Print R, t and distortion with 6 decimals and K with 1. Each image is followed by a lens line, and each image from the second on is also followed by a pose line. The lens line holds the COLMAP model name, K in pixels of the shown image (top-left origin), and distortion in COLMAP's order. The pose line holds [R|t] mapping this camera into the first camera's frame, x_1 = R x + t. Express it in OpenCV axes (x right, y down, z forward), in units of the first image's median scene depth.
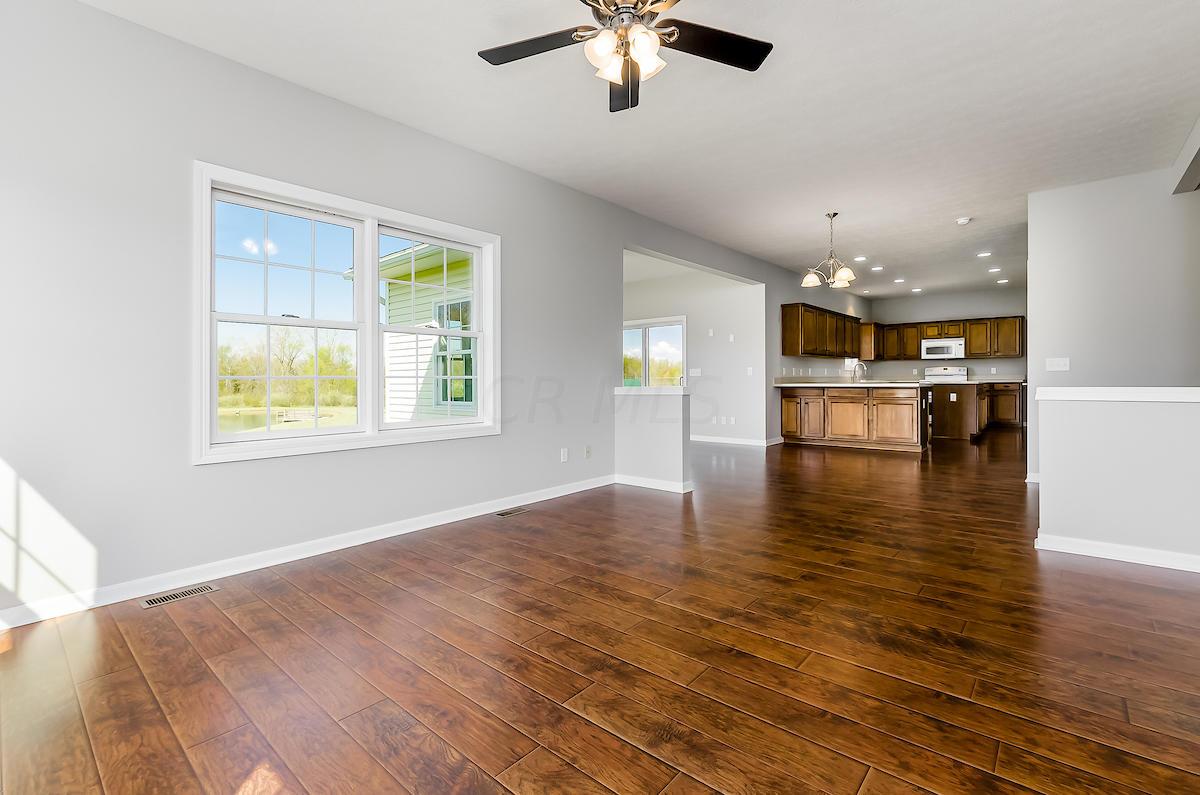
lens RADIAL K [[533.2, 0, 629.4], [0, 533.2, 385.7], [0, 0, 1]] dist [-0.000959, 0.000309]
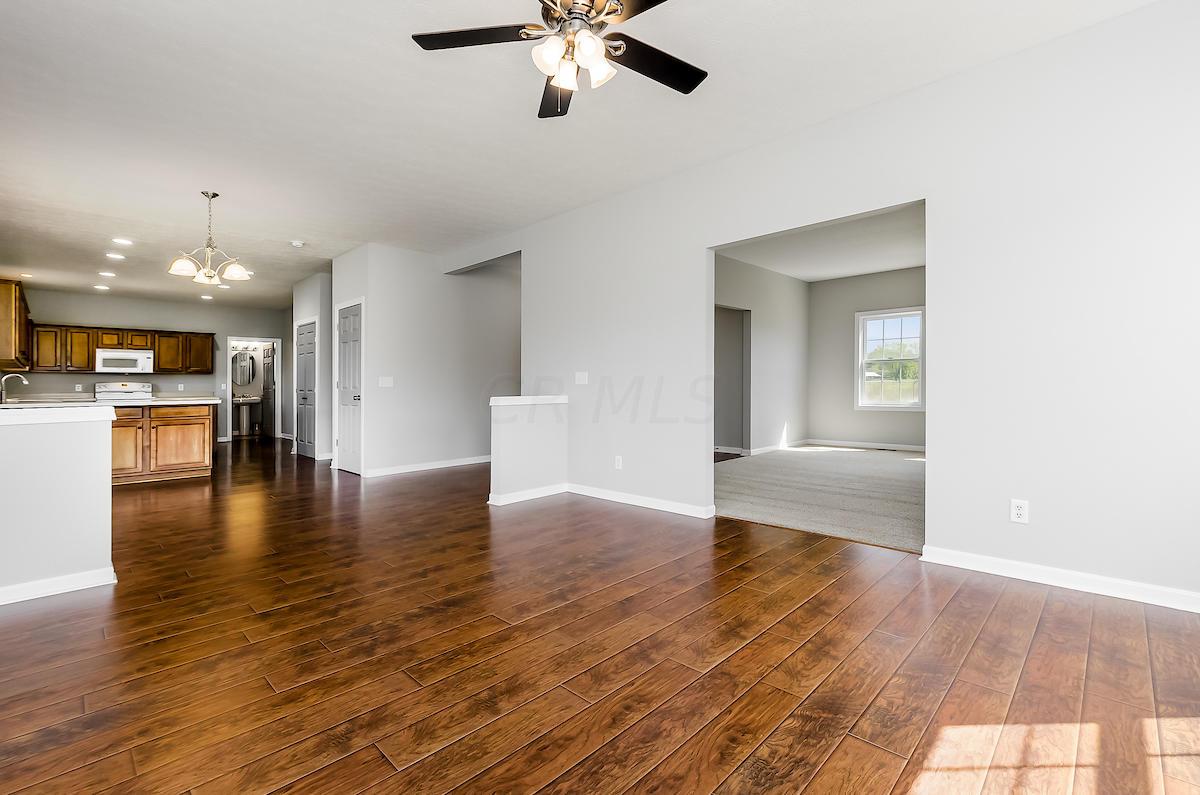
lens RADIAL K [[533.2, 0, 596.4], [0, 533.2, 396.3], [0, 0, 1]] dist [-0.000959, 0.000309]
pose [[0.085050, -0.007863, 0.996346, -0.659540], [0.024079, 0.999693, 0.005834, 0.000275], [-0.996086, 0.023495, 0.085213, 0.582433]]
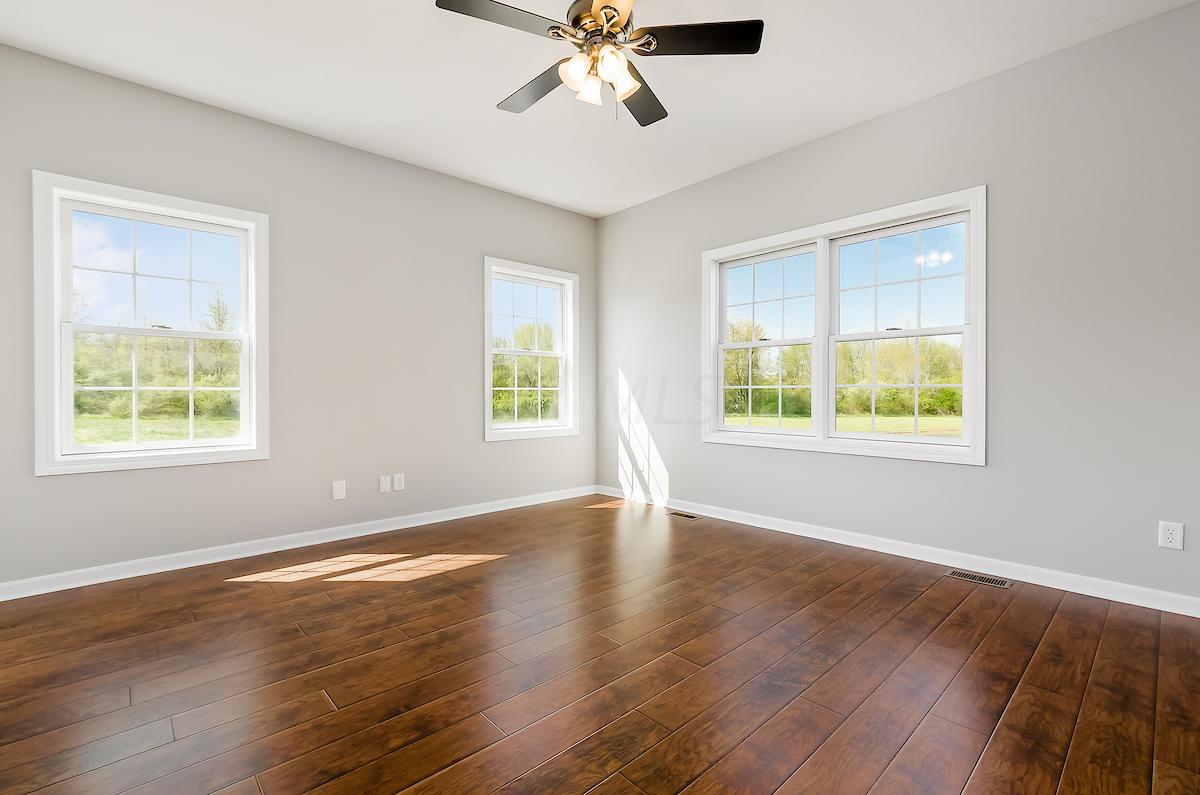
lens RADIAL K [[533.2, 0, 597.7], [0, 533.2, 385.4], [0, 0, 1]] dist [-0.000959, 0.000309]
pose [[-0.141801, 0.004060, -0.989887, 0.685632], [-0.007580, 0.999958, 0.005187, -0.020077], [0.989866, 0.008239, -0.141764, 0.763599]]
